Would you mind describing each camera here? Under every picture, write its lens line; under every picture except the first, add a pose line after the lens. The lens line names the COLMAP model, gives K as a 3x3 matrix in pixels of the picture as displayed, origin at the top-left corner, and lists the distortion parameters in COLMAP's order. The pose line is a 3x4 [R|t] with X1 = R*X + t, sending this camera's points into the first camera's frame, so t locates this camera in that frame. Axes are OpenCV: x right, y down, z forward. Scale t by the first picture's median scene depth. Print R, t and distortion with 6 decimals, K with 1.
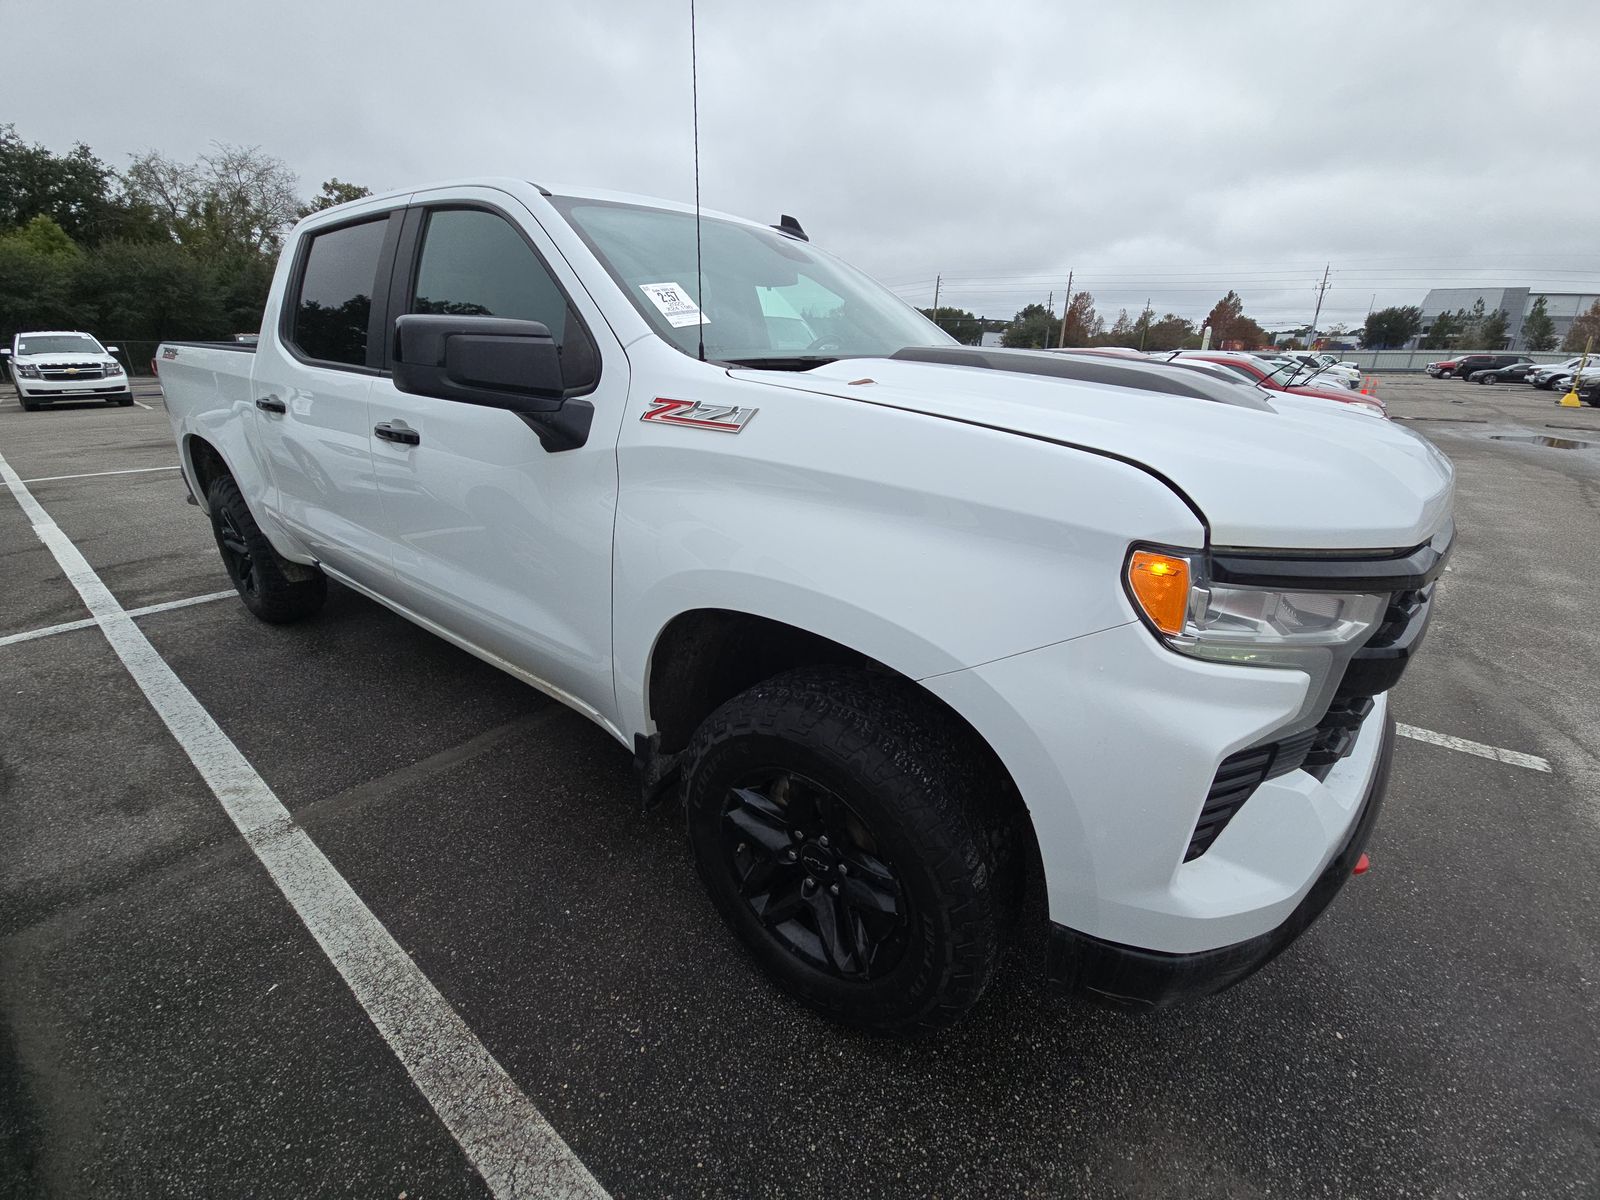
lens RADIAL K [[650.8, 0, 800.0], [0, 650.8, 600.0], [0, 0, 1]] dist [0.033575, -0.024003]
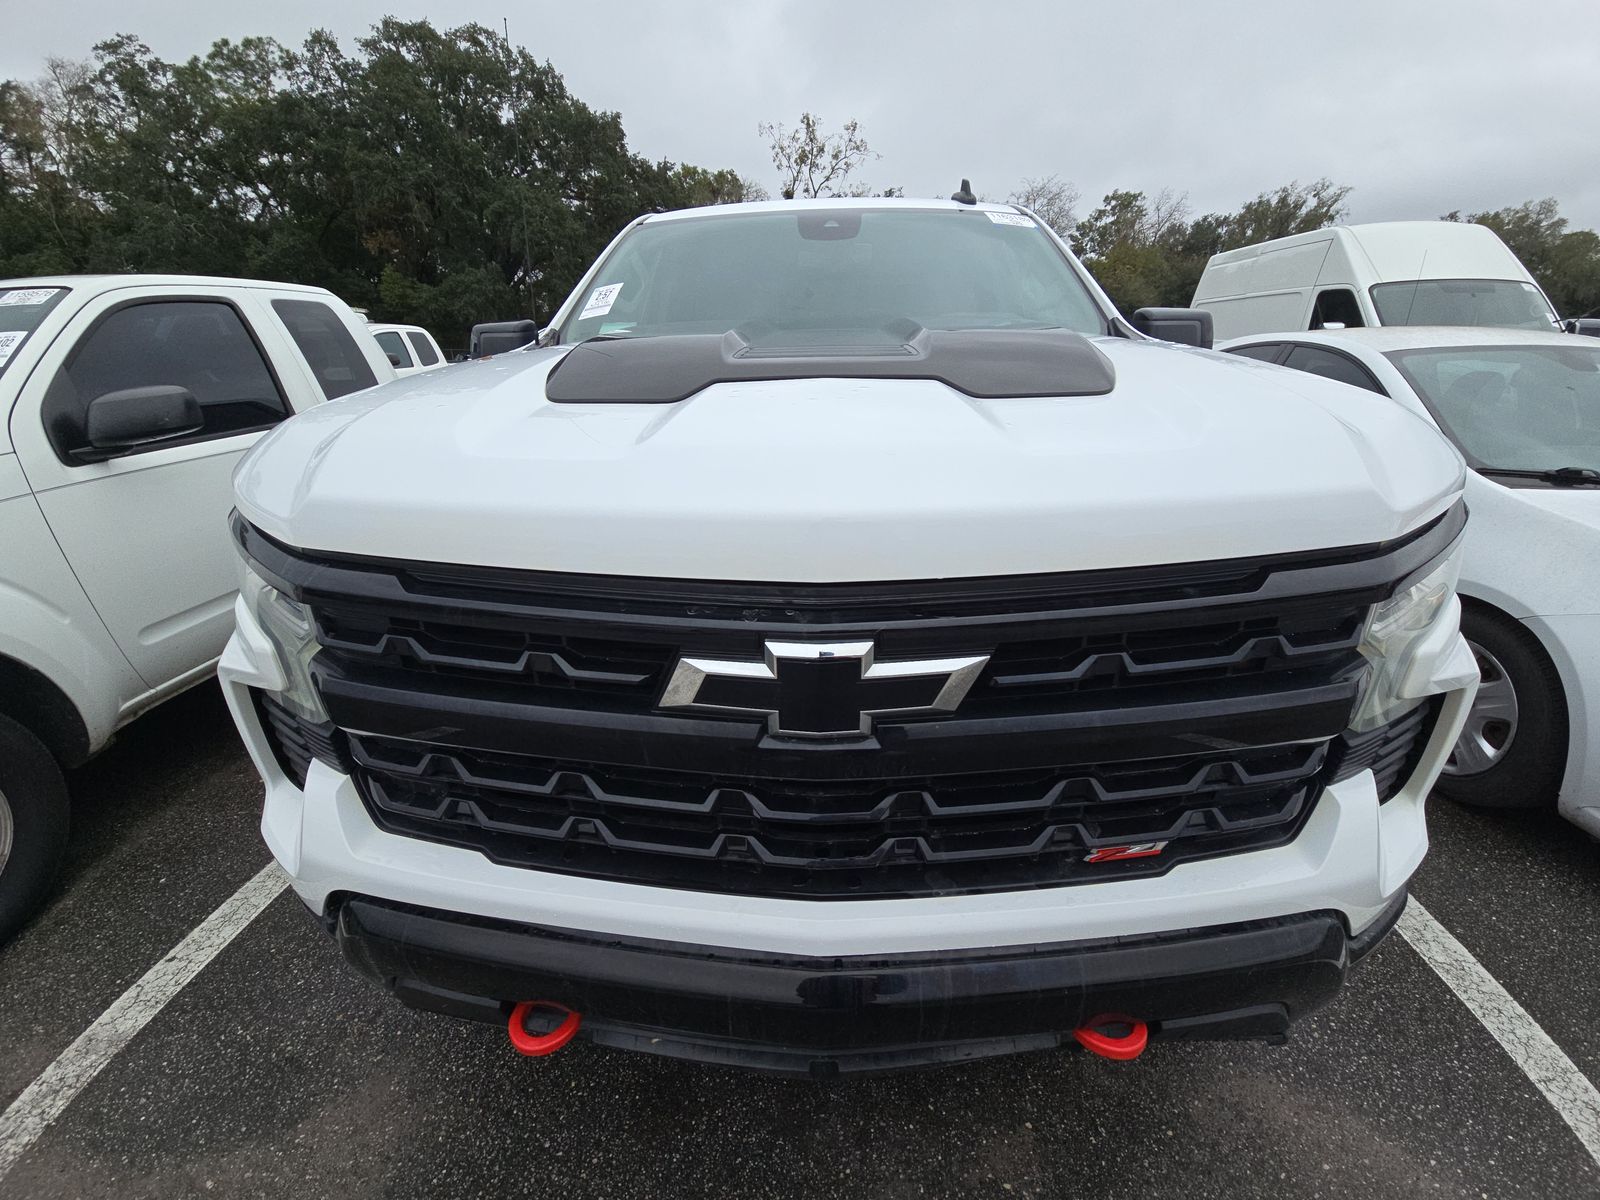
lens RADIAL K [[650.8, 0, 800.0], [0, 650.8, 600.0], [0, 0, 1]] dist [0.033575, -0.024003]
pose [[0.572133, 0.308526, -0.759918, 1.292112], [-0.308015, 0.939553, 0.149557, -0.218741], [0.760125, 0.148499, 0.632580, 0.643464]]
